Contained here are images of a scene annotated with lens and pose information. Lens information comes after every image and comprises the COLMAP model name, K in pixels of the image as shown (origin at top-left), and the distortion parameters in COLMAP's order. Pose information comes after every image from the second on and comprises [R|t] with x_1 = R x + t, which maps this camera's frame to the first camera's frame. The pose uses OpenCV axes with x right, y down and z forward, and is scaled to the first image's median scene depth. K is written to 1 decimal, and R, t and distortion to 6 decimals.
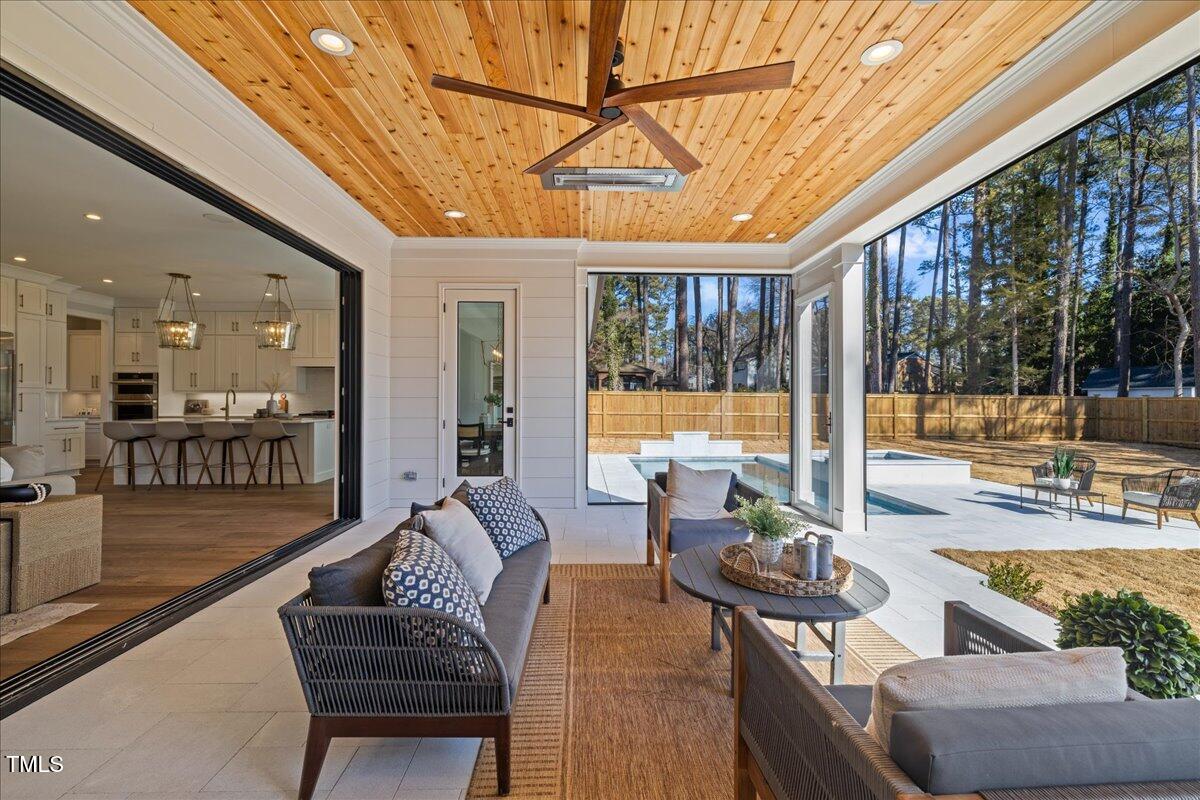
lens RADIAL K [[508.2, 0, 596.1], [0, 508.2, 399.4], [0, 0, 1]] dist [-0.001645, -0.000229]
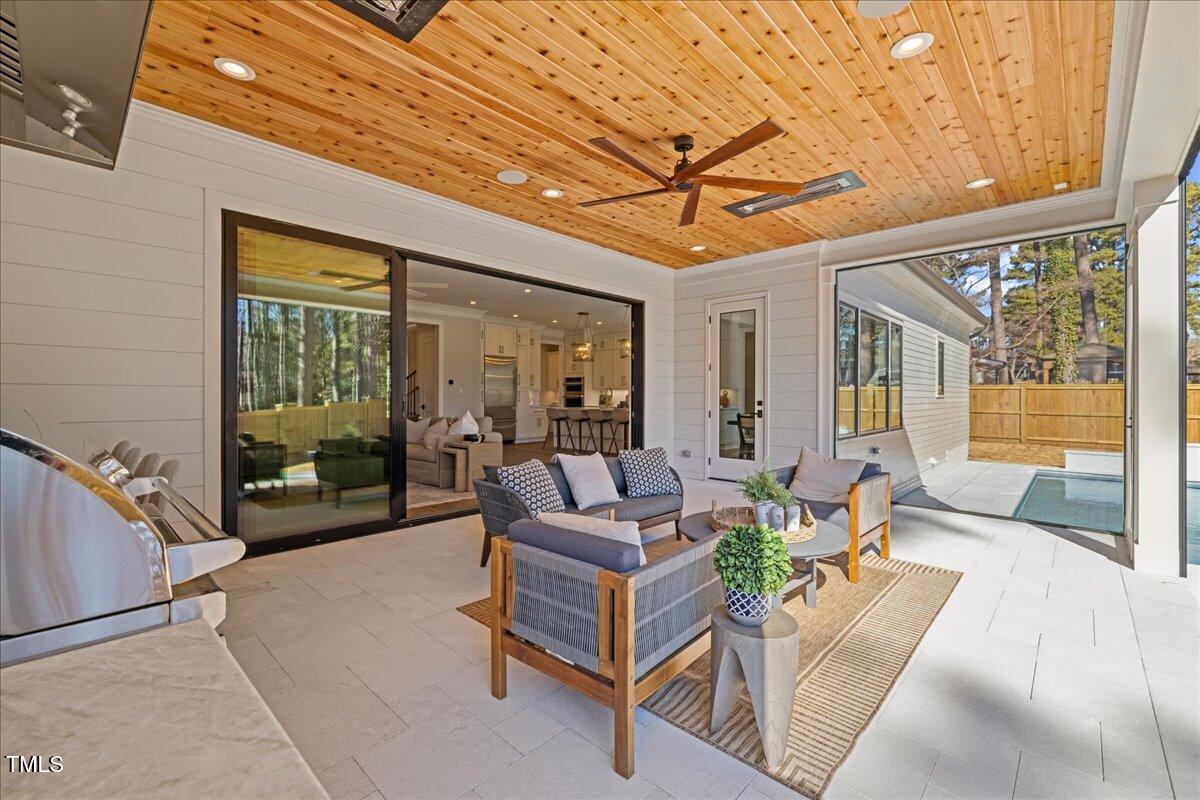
lens RADIAL K [[508.2, 0, 596.1], [0, 508.2, 399.4], [0, 0, 1]] dist [-0.001645, -0.000229]
pose [[0.704714, 0.005715, -0.709469, 0.389421], [-0.000671, 0.999972, 0.007388, 0.004562], [0.709491, -0.004730, 0.704698, -0.070126]]
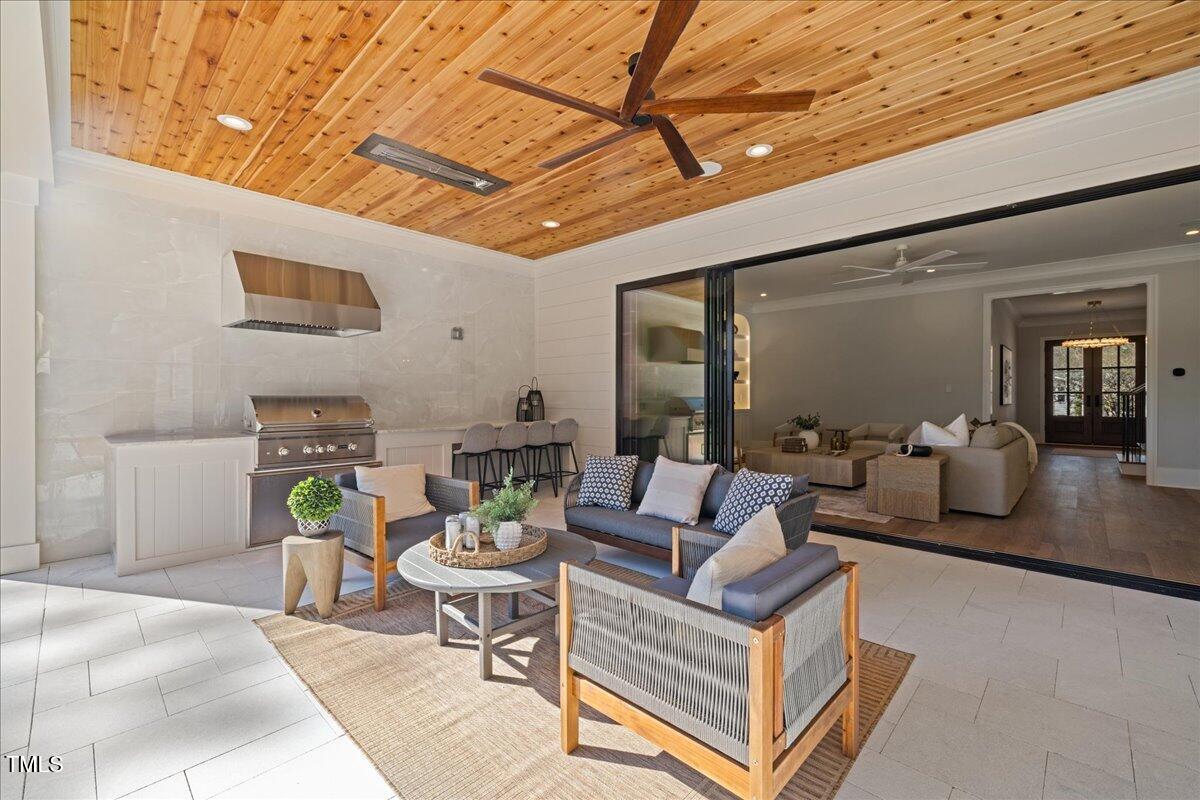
lens RADIAL K [[508.2, 0, 596.1], [0, 508.2, 399.4], [0, 0, 1]] dist [-0.001645, -0.000229]
pose [[-0.708972, 0.002725, -0.705231, 0.391477], [0.003938, 0.999992, -0.000094, 0.010169], [0.705226, -0.002844, -0.708977, 0.772681]]
